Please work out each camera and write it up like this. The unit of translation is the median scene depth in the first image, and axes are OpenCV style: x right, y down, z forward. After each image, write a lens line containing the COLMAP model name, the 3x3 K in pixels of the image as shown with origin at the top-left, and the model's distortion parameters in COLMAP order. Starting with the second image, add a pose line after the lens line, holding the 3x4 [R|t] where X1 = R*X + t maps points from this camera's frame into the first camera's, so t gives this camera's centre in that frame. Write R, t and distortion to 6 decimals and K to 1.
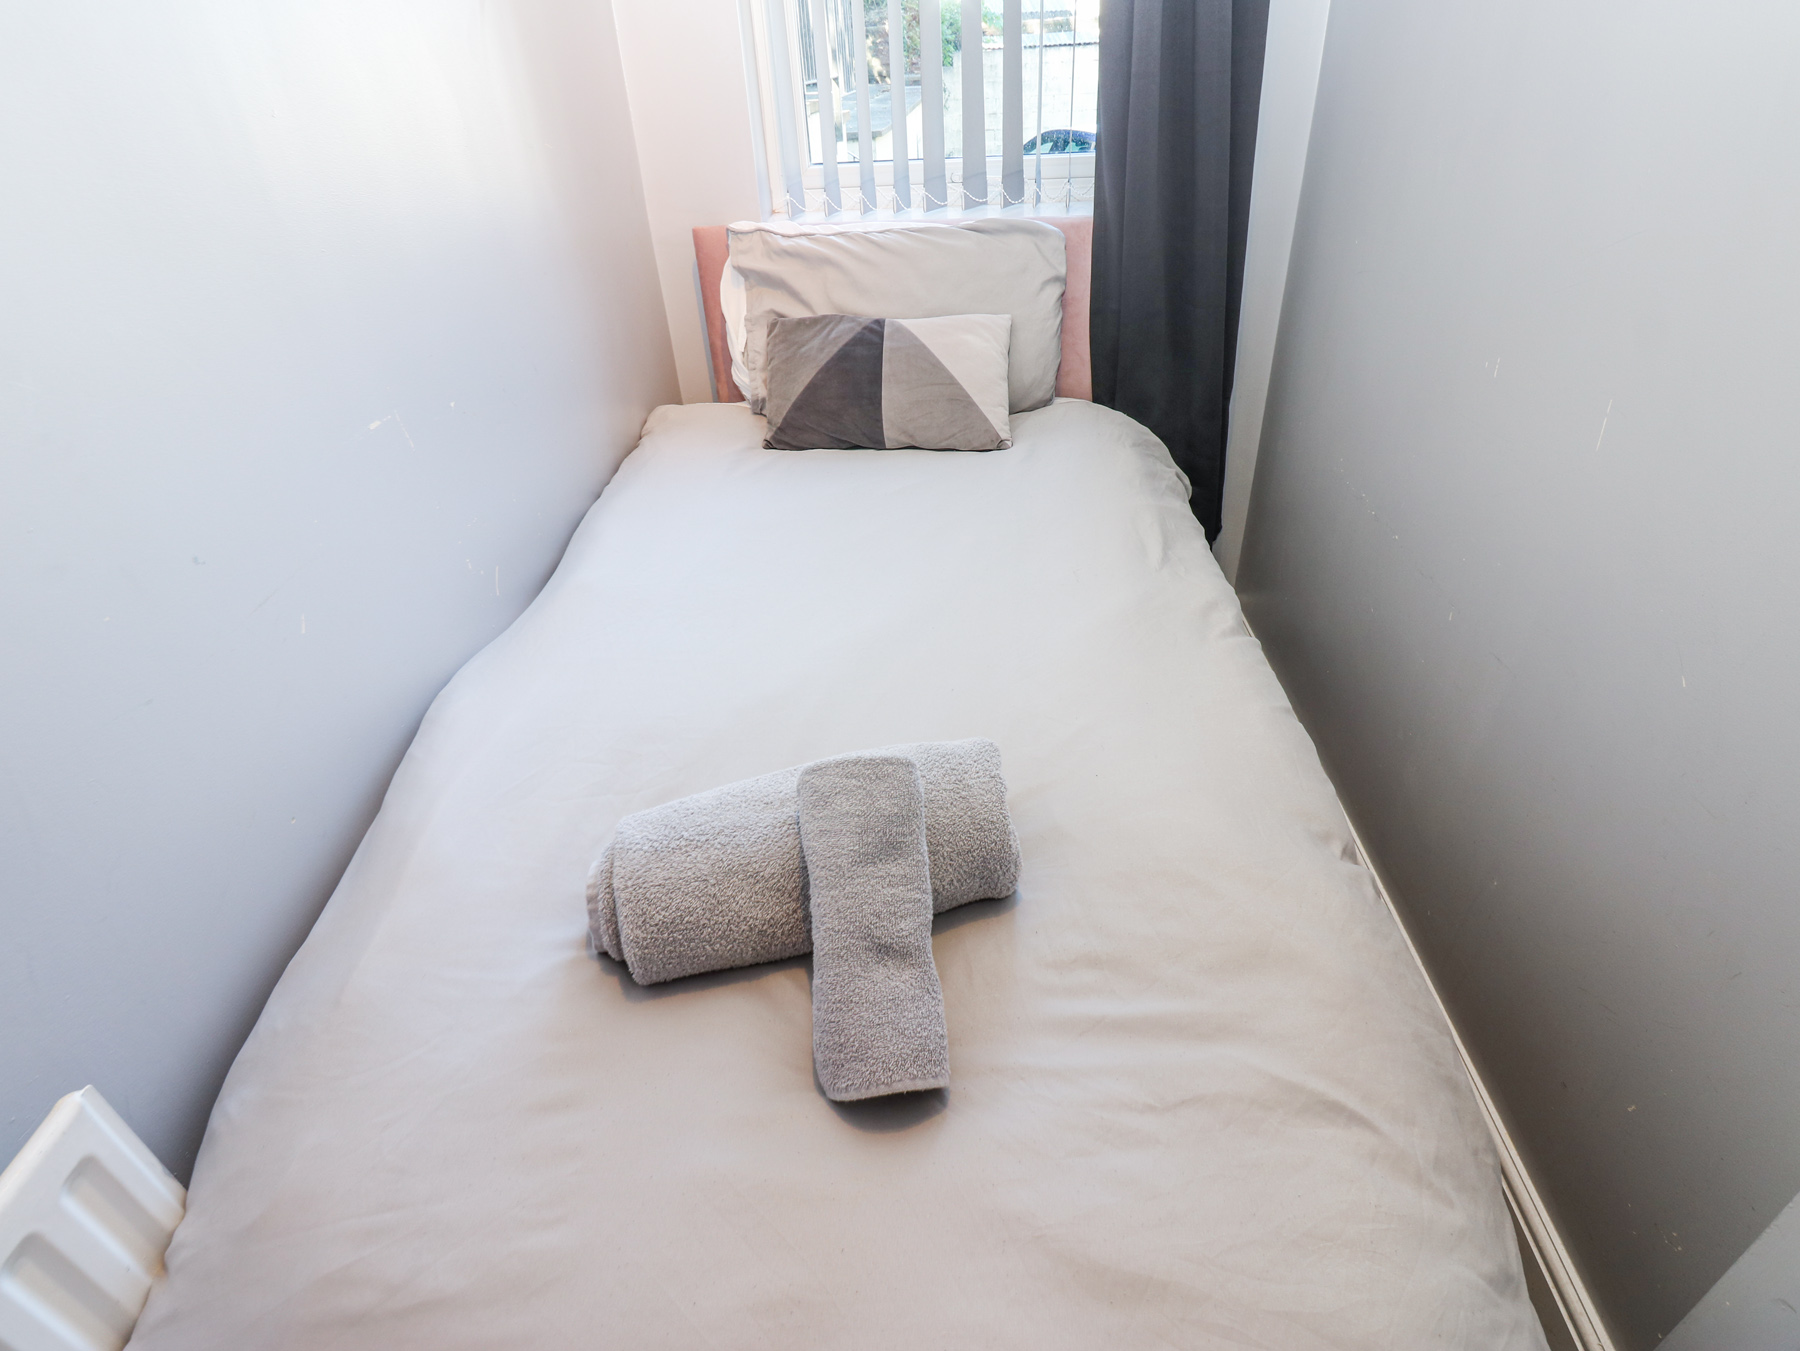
lens RADIAL K [[943.4, 0, 920.6], [0, 943.4, 648.0], [0, 0, 1]] dist [0.000351, -0.014381]
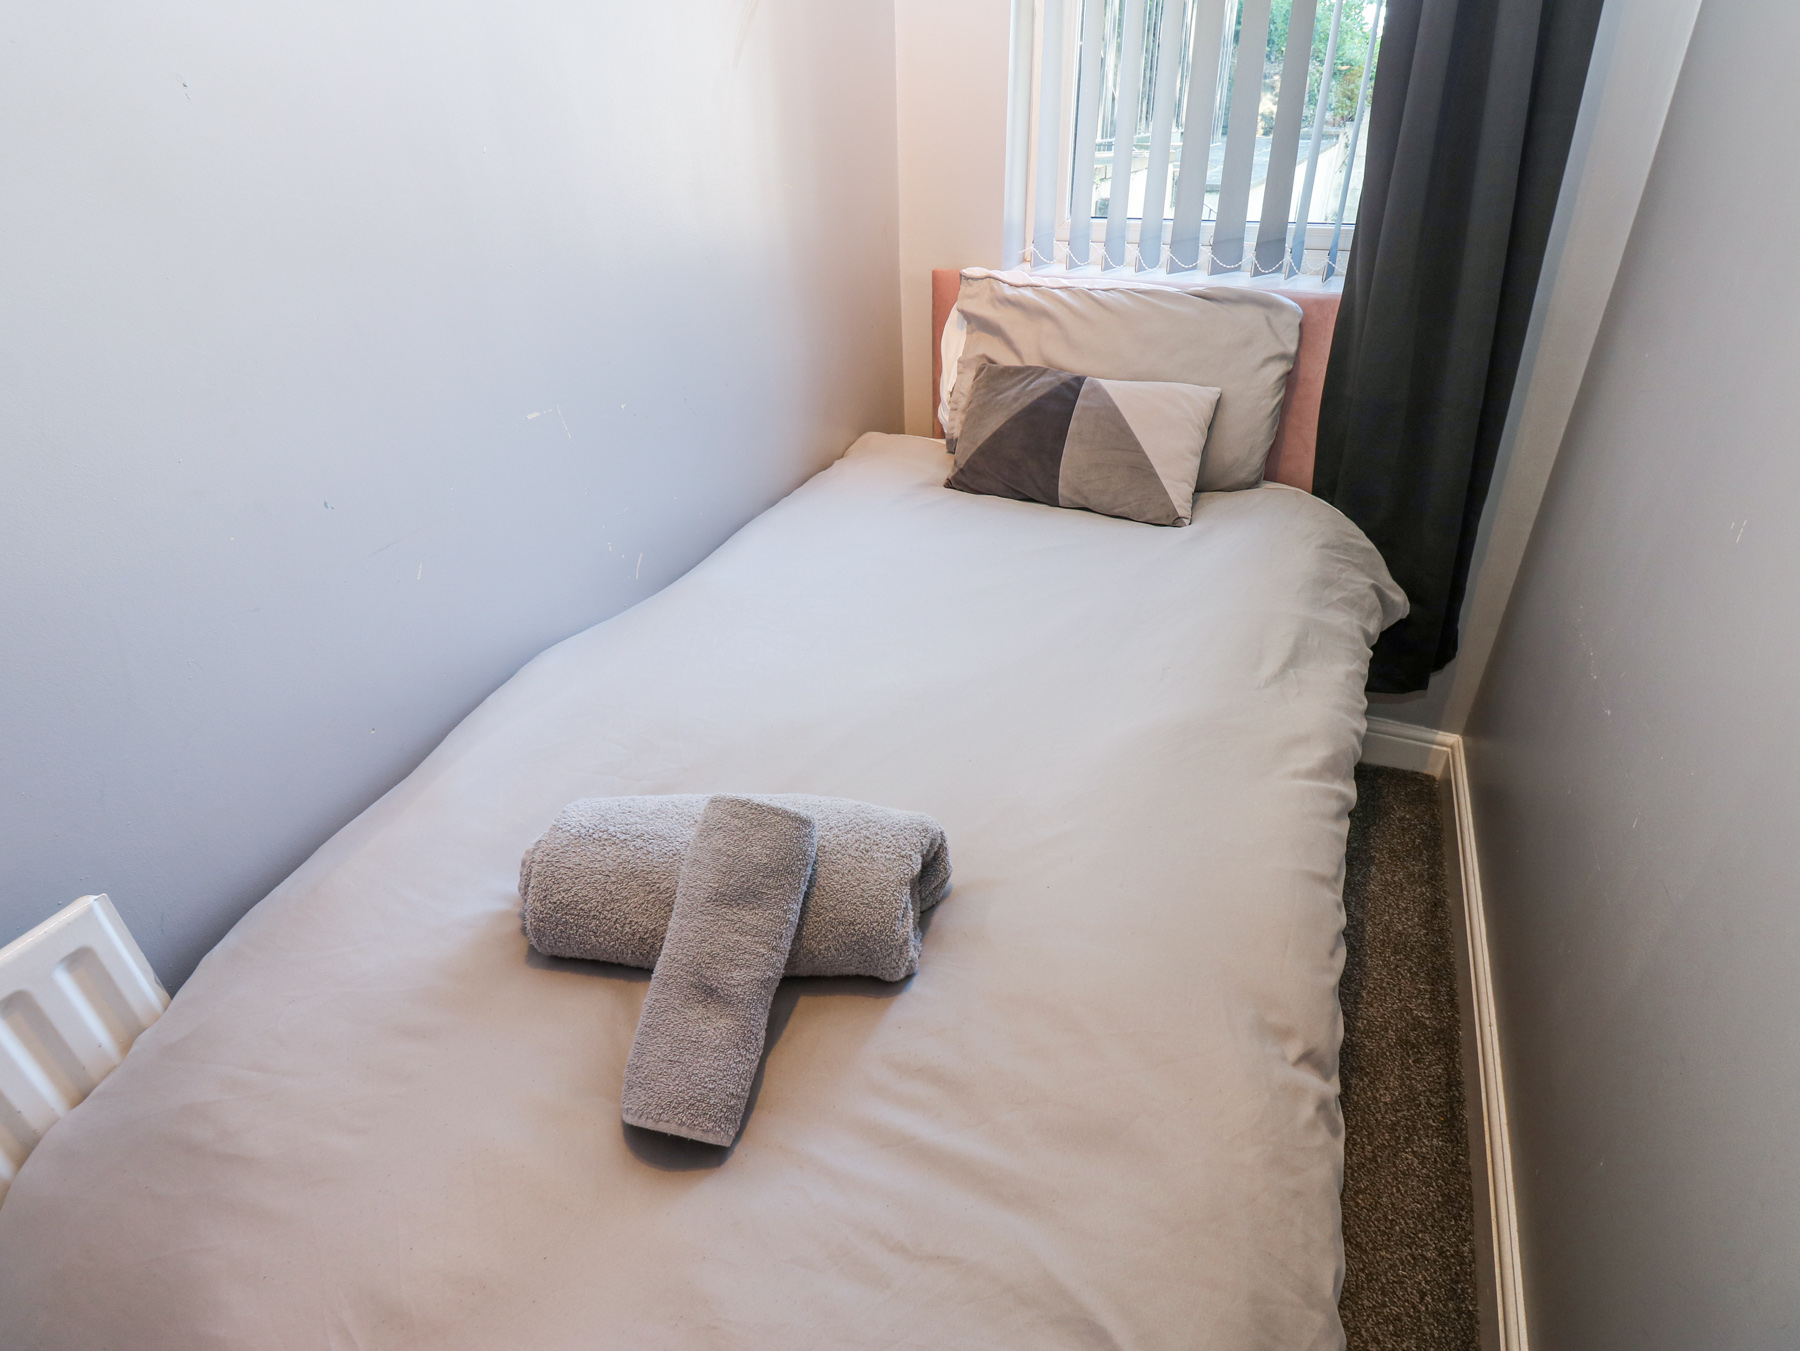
lens RADIAL K [[943.4, 0, 920.6], [0, 943.4, 648.0], [0, 0, 1]] dist [0.000351, -0.014381]
pose [[0.928456, 0.207118, -0.308337, 0.163768], [-0.217906, 0.975970, -0.000567, -0.035405], [0.300810, 0.067715, 0.951277, 0.033342]]
